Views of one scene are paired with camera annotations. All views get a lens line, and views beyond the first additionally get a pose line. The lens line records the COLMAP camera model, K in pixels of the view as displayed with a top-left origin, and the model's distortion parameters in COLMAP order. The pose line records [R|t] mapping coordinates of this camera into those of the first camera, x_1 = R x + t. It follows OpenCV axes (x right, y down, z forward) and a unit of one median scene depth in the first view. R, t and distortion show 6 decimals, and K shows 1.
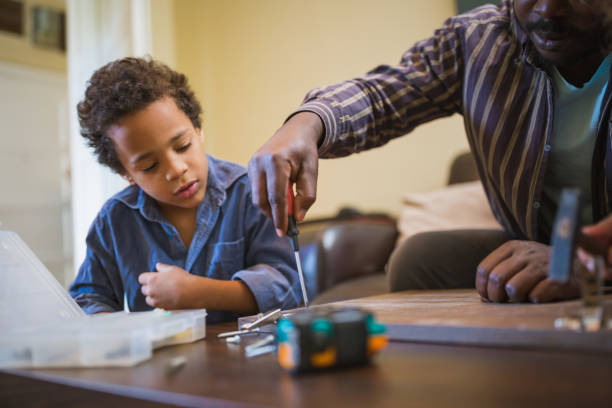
lens RADIAL K [[607.2, 0, 306.0], [0, 607.2, 204.0], [0, 0, 1]] dist [-0.015520, -0.013875]
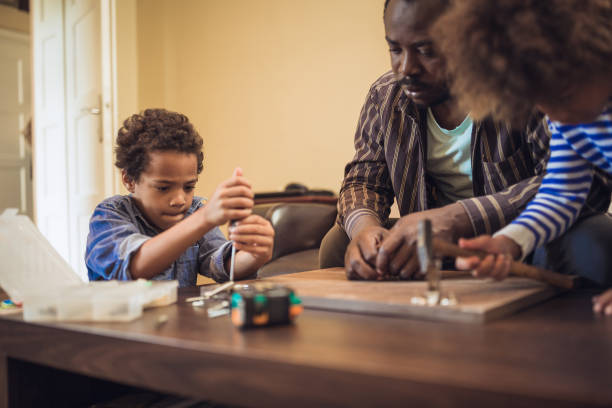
lens RADIAL K [[607.2, 0, 306.0], [0, 607.2, 204.0], [0, 0, 1]] dist [-0.015520, -0.013875]
pose [[0.996237, 0.038146, 0.077829, 0.009637], [-0.042944, 0.997218, 0.060928, -0.114158], [-0.075289, -0.064041, 0.995103, -0.440385]]
